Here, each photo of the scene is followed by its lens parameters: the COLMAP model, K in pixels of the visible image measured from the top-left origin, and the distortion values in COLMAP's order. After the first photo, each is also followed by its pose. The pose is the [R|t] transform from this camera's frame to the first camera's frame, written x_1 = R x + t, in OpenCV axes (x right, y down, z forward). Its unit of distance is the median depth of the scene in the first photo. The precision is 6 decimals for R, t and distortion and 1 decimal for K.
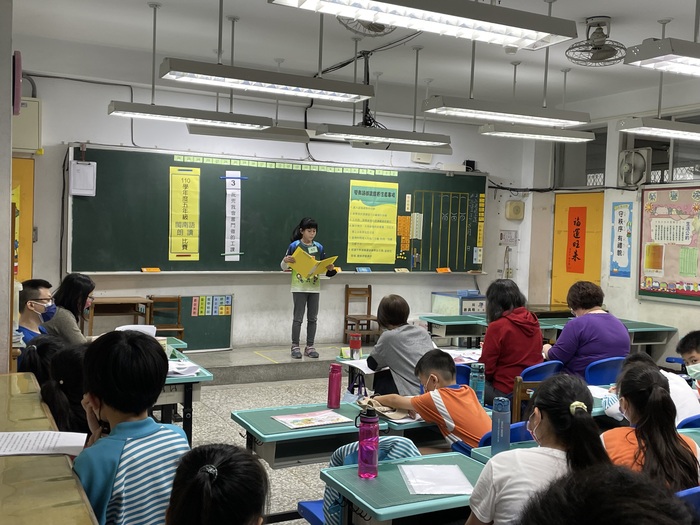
lens RADIAL K [[776.1, 0, 344.2], [0, 776.1, 263.8], [0, 0, 1]] dist [0.081050, 0.000000]
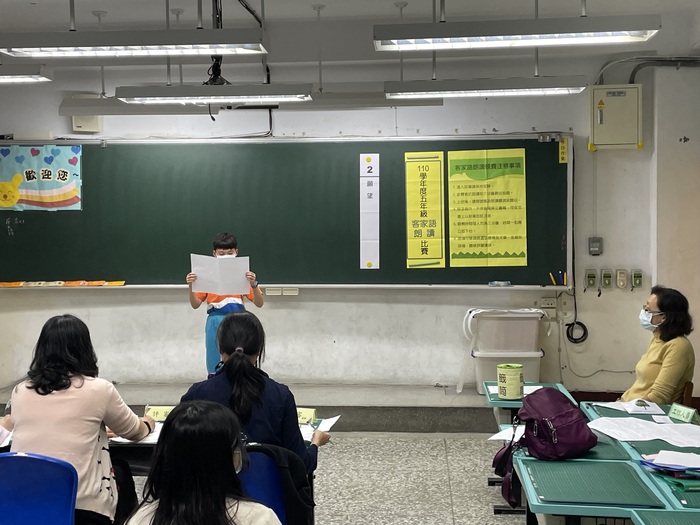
lens RADIAL K [[941.7, 0, 350.8], [0, 941.7, 257.1], [0, 0, 1]] dist [0.131447, 0.000000]
pose [[0.849753, -0.019637, -0.526815, 0.240600], [0.013581, 0.999790, -0.015362, -0.001749], [0.527006, 0.005899, 0.849841, 0.134906]]
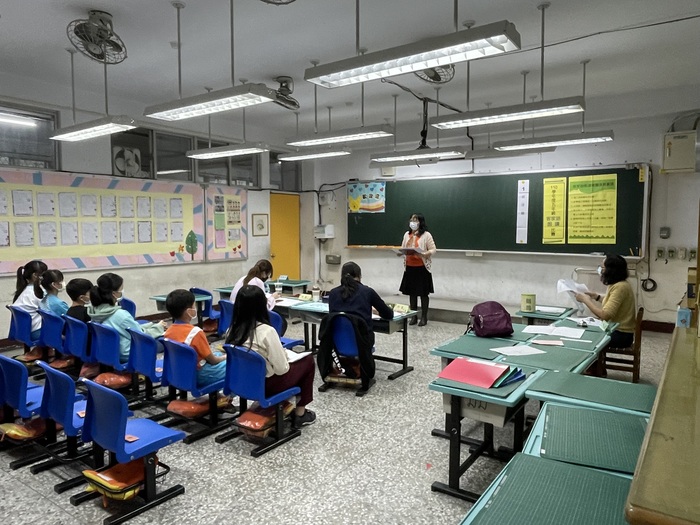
lens RADIAL K [[503.6, 0, 347.6], [0, 503.6, 262.7], [0, 0, 1]] dist [0.004120, -0.001819]
pose [[0.462656, 0.039483, -0.885658, 0.436402], [-0.014363, 0.999210, 0.037042, 0.001519], [0.886422, -0.004417, 0.462858, 0.239333]]
